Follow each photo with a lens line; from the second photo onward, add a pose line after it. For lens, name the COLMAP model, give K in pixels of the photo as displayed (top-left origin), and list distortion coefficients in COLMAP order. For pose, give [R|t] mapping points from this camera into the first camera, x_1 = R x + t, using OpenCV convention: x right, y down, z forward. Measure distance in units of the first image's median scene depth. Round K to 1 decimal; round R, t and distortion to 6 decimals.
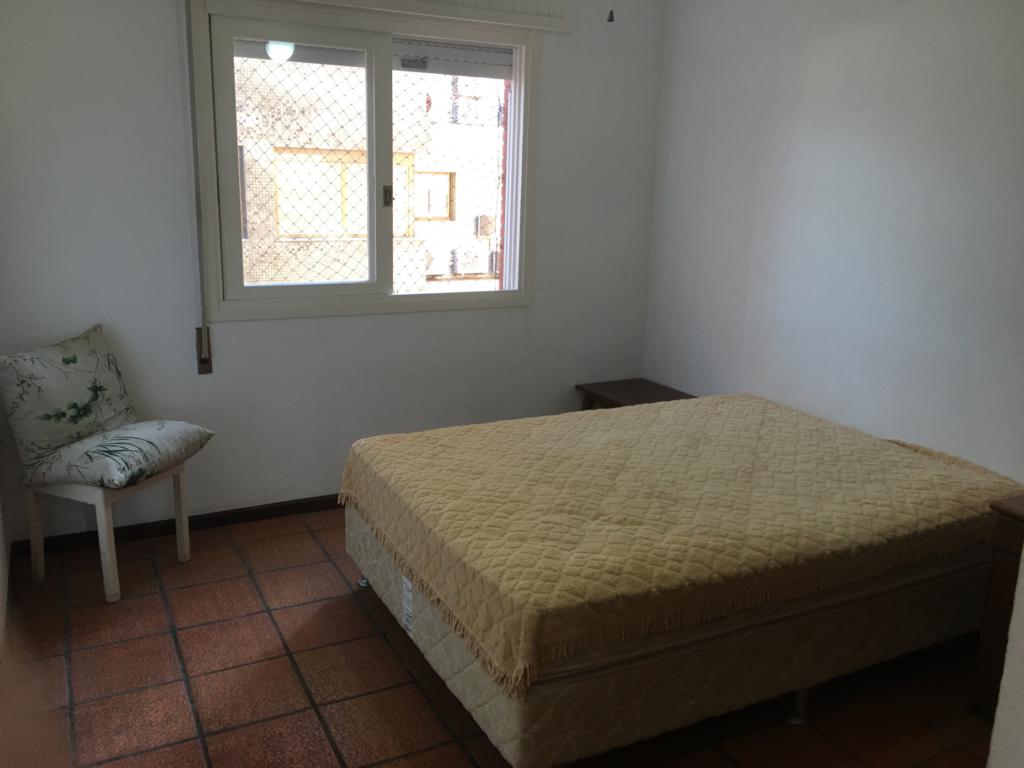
lens RADIAL K [[876.4, 0, 509.8], [0, 876.4, 384.8], [0, 0, 1]] dist [0.016351, -0.000995]
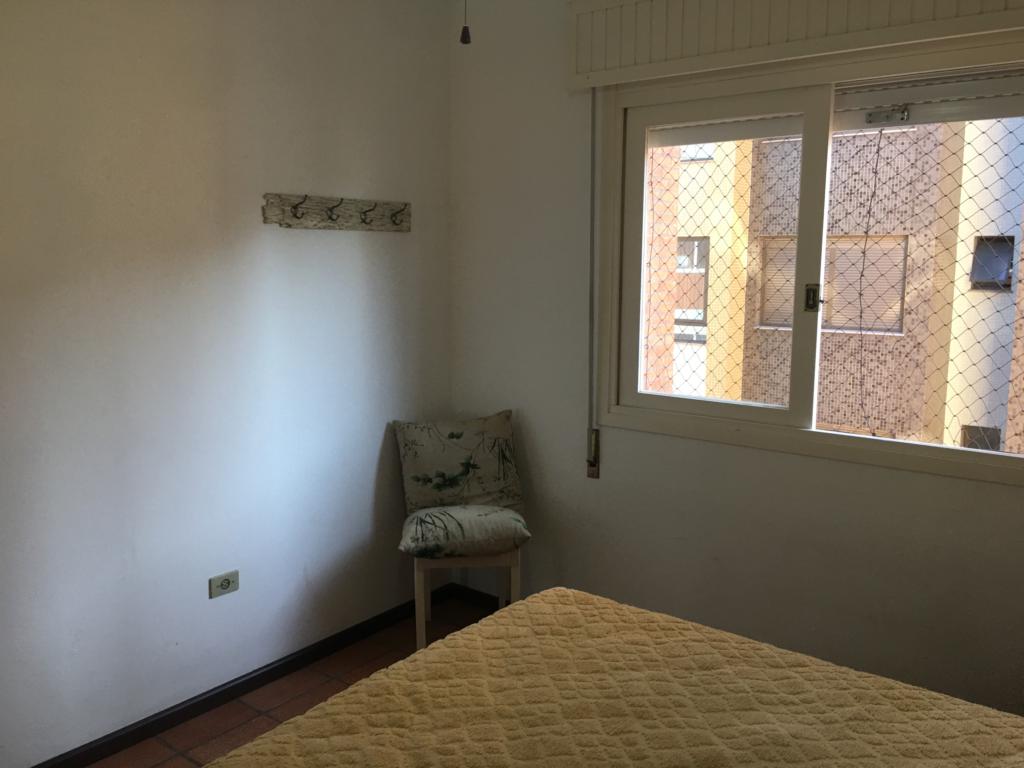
lens RADIAL K [[876.4, 0, 510.3], [0, 876.4, 381.7], [0, 0, 1]] dist [0.016351, -0.000995]
pose [[0.396171, 0.107900, -0.911815, 0.540260], [-0.204907, 0.978416, 0.026752, -0.138545], [0.895020, 0.176239, 0.409730, 0.583105]]
